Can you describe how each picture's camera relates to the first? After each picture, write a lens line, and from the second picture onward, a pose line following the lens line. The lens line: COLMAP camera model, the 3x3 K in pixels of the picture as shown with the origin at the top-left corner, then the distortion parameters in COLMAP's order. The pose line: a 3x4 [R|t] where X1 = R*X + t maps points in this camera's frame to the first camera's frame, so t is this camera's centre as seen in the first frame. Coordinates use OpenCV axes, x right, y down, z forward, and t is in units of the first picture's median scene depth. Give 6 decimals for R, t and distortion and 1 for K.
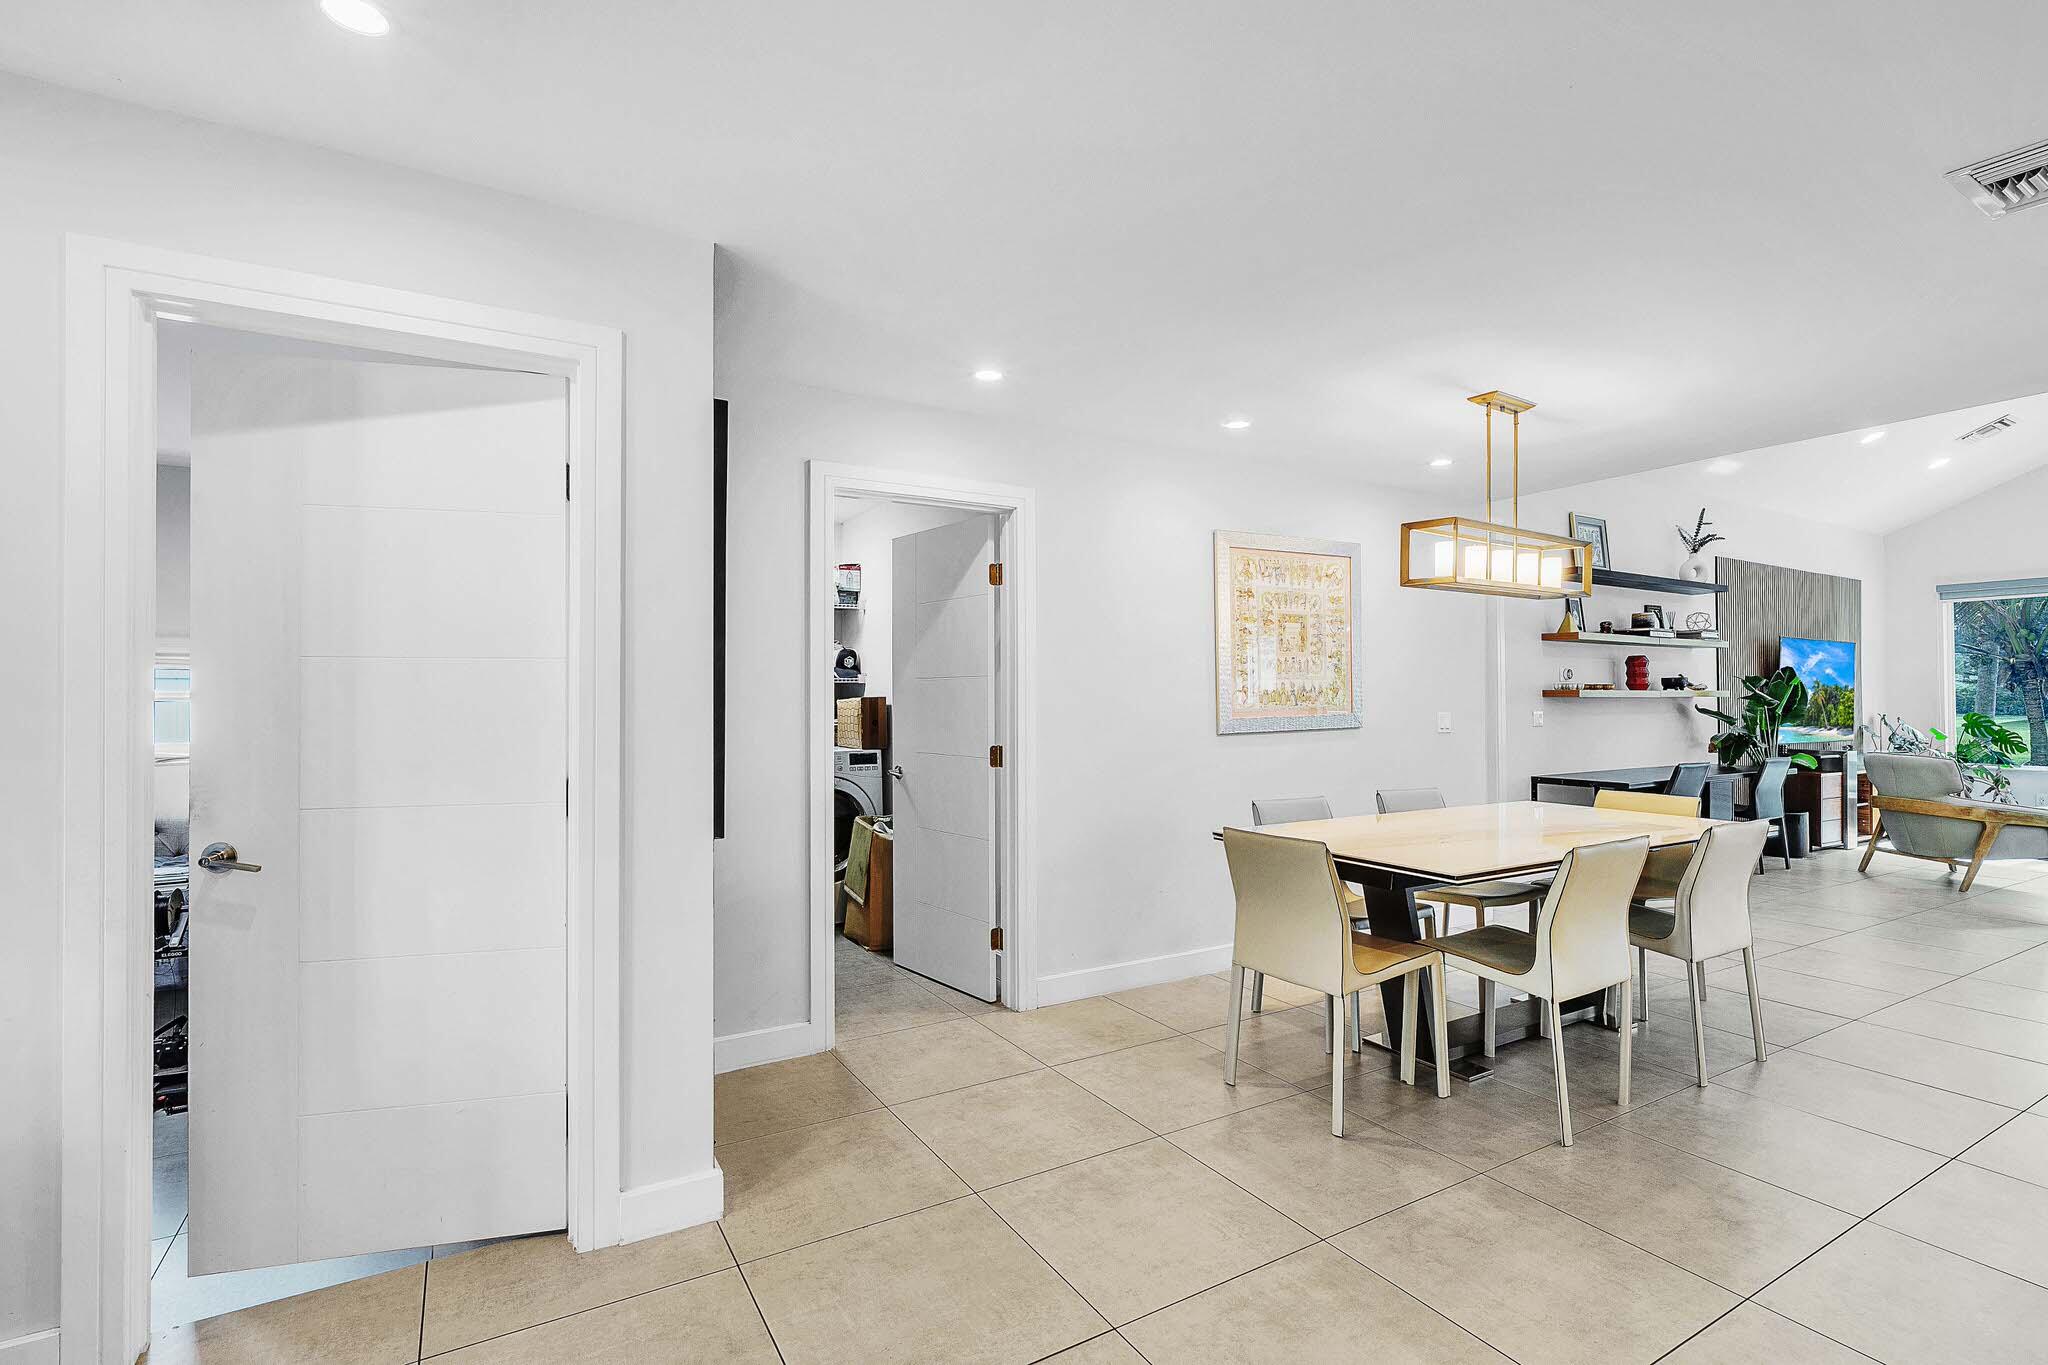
lens RADIAL K [[932.5, 0, 1024.0], [0, 932.5, 682.5], [0, 0, 1]] dist [0.001976, 0.000395]
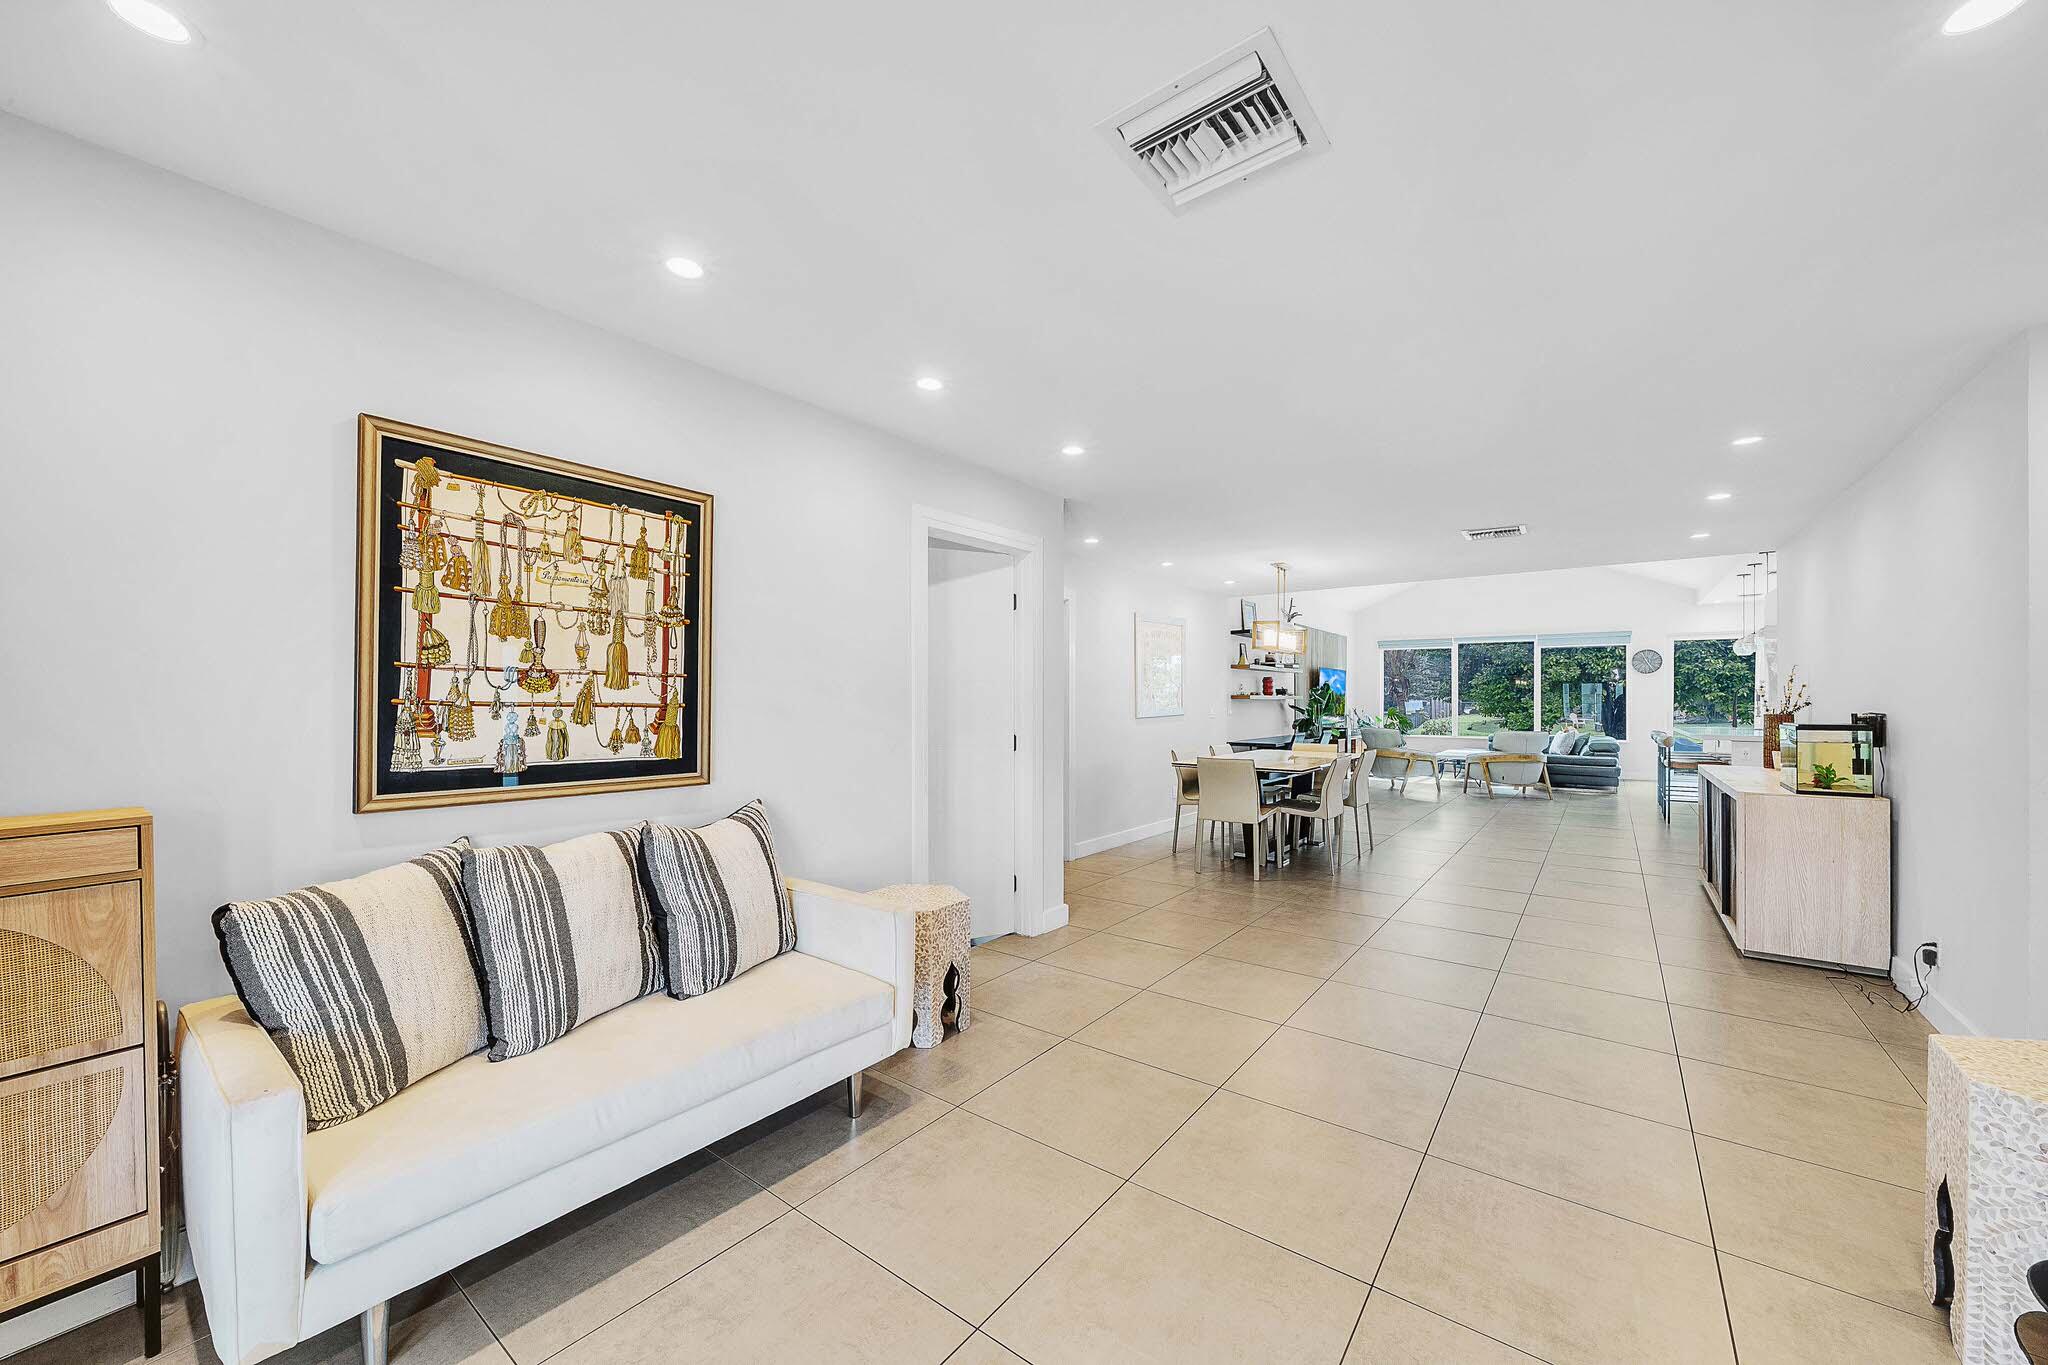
lens RADIAL K [[760.8, 0, 1028.8], [0, 760.8, 693.1], [0, 0, 1]] dist [-0.000787, 0.000140]
pose [[0.925238, 0.005494, 0.379346, -0.377951], [-0.008797, 0.999937, 0.006974, -0.003023], [-0.379284, -0.009789, 0.925228, -0.234220]]
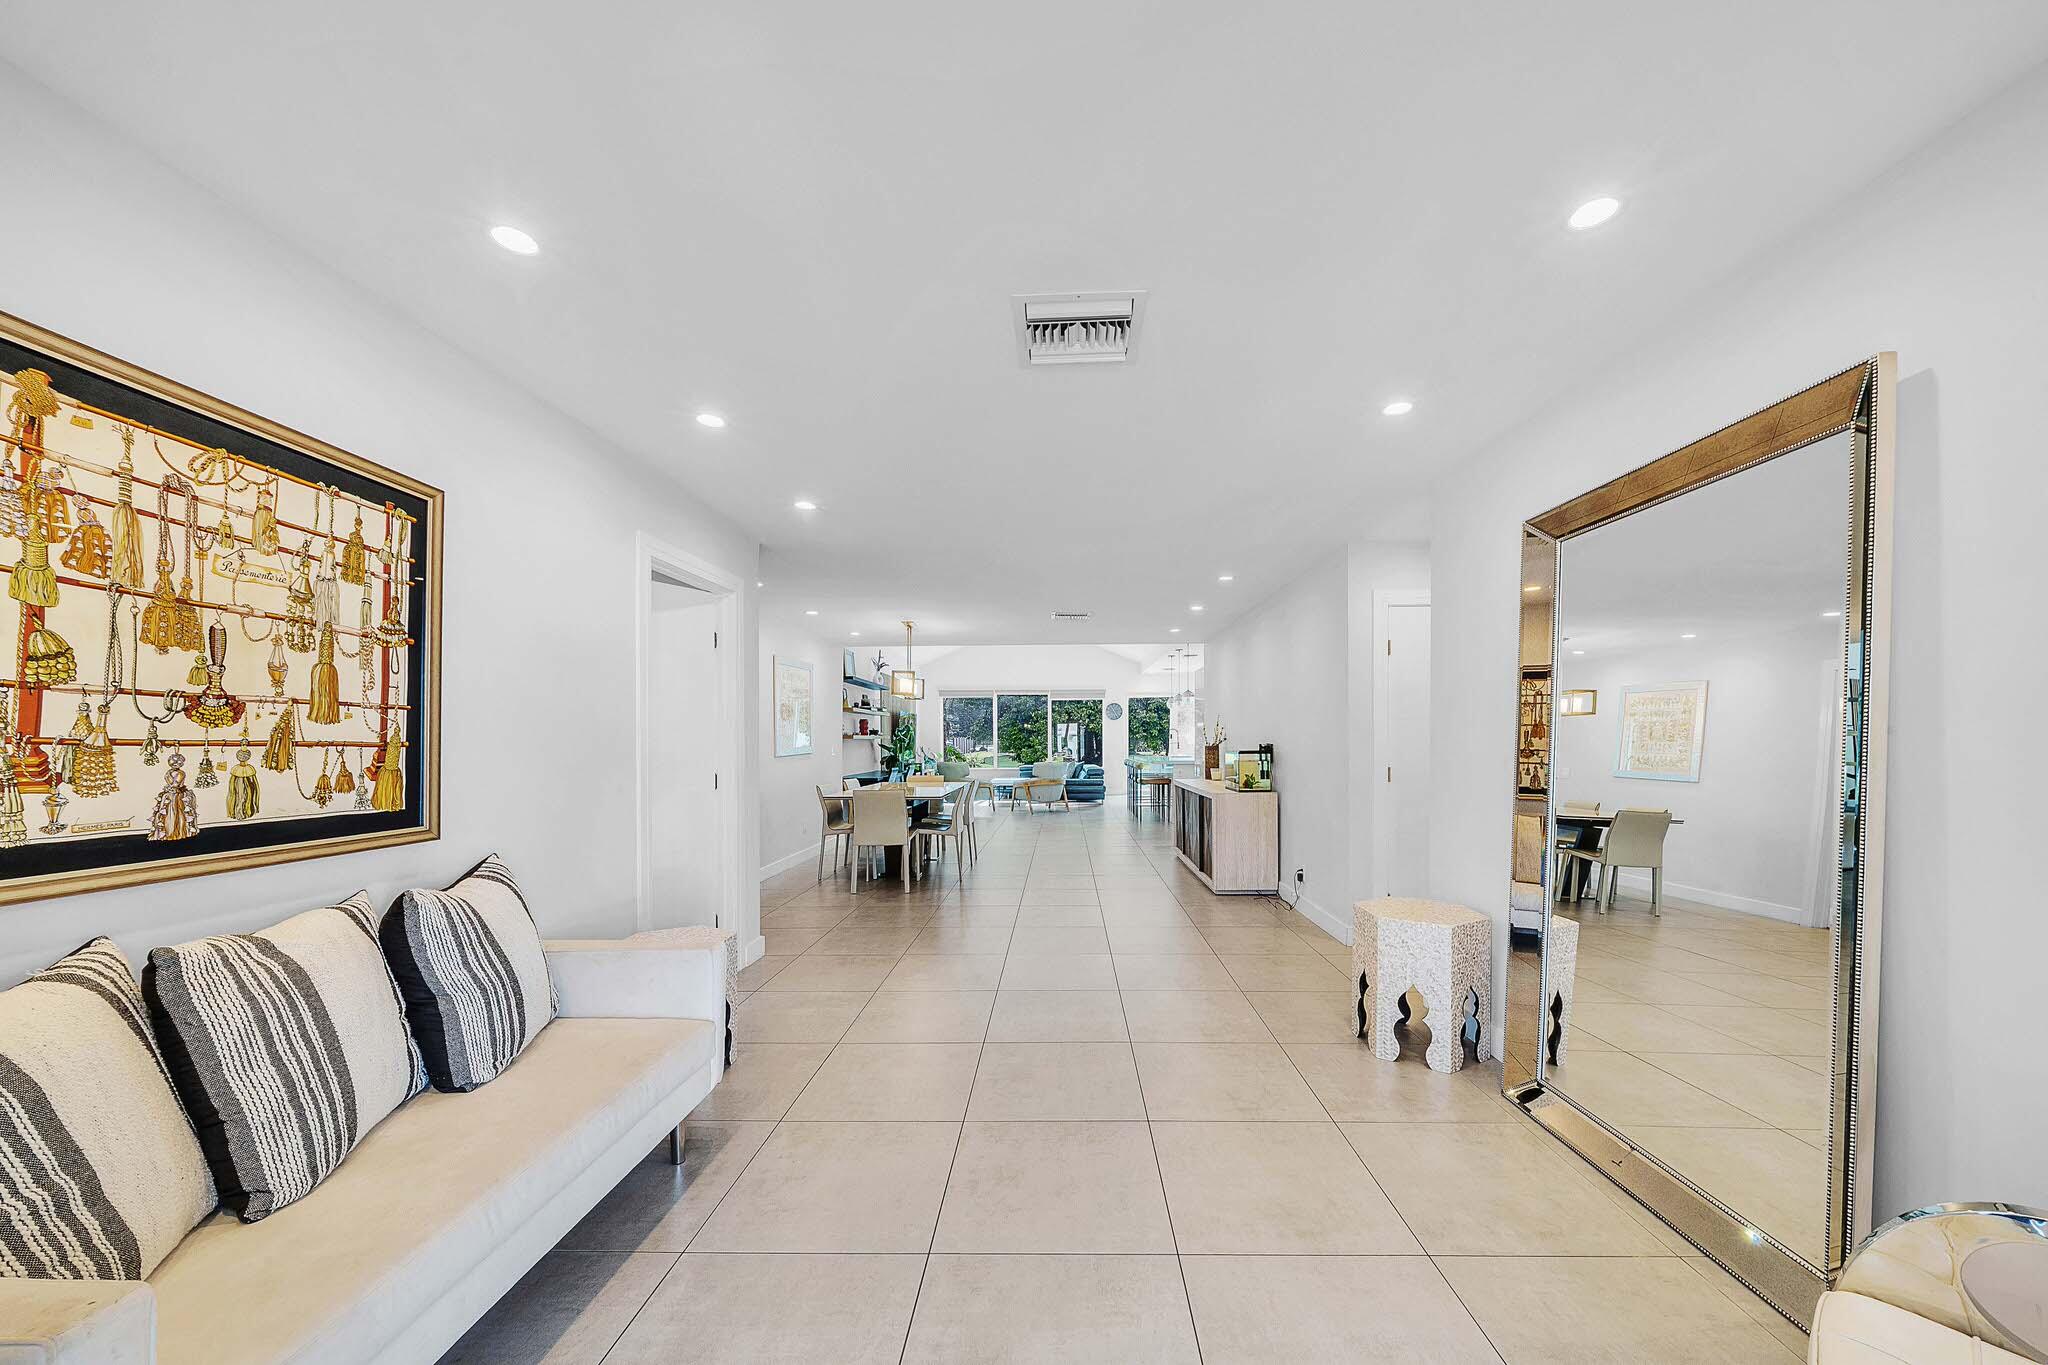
lens RADIAL K [[707.3, 0, 1052.4], [0, 707.3, 731.7], [0, 0, 1]] dist [-0.000153, -0.000020]
pose [[0.520160, 0.008389, 0.854027, -0.497657], [-0.011550, 0.999929, -0.002787, -0.000116], [-0.853990, -0.008414, 0.520221, -0.191214]]
